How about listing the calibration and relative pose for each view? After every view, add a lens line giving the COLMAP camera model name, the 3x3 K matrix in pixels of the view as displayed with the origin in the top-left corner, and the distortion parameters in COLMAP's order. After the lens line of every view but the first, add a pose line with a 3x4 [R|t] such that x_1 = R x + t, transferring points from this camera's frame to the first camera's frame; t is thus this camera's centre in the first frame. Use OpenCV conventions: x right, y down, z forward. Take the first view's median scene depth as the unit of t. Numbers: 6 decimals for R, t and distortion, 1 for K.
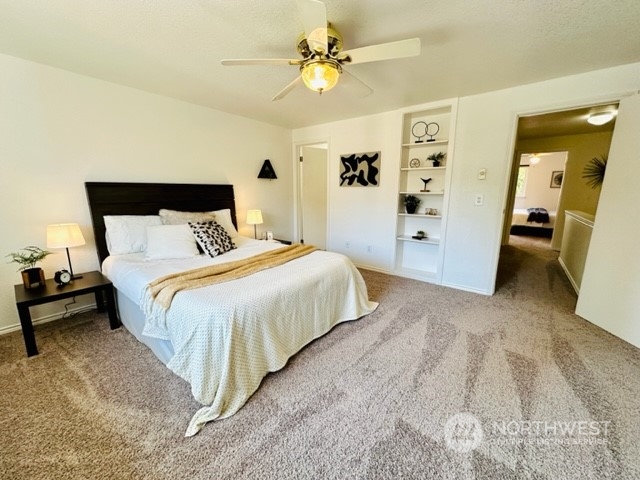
lens RADIAL K [[260.3, 0, 320.0], [0, 260.3, 240.0], [0, 0, 1]] dist [-0.000206, 0.000125]
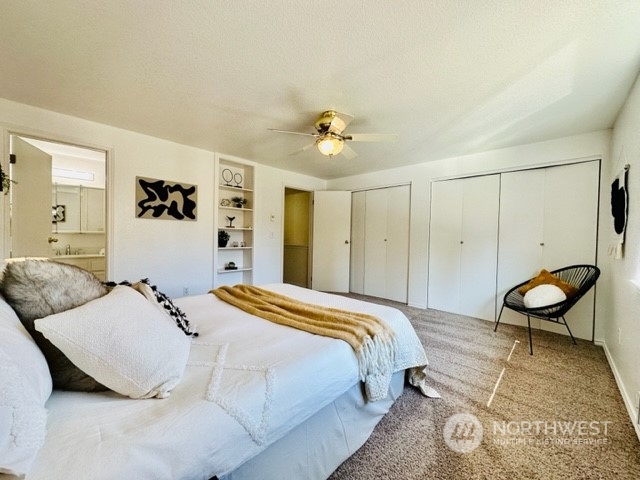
lens RADIAL K [[260.3, 0, 320.0], [0, 260.3, 240.0], [0, 0, 1]] dist [-0.000206, 0.000125]
pose [[0.080164, -0.020311, 0.996575, -0.675531], [0.169508, 0.985508, 0.006451, -0.067820], [-0.982263, 0.168410, 0.082445, 0.490452]]
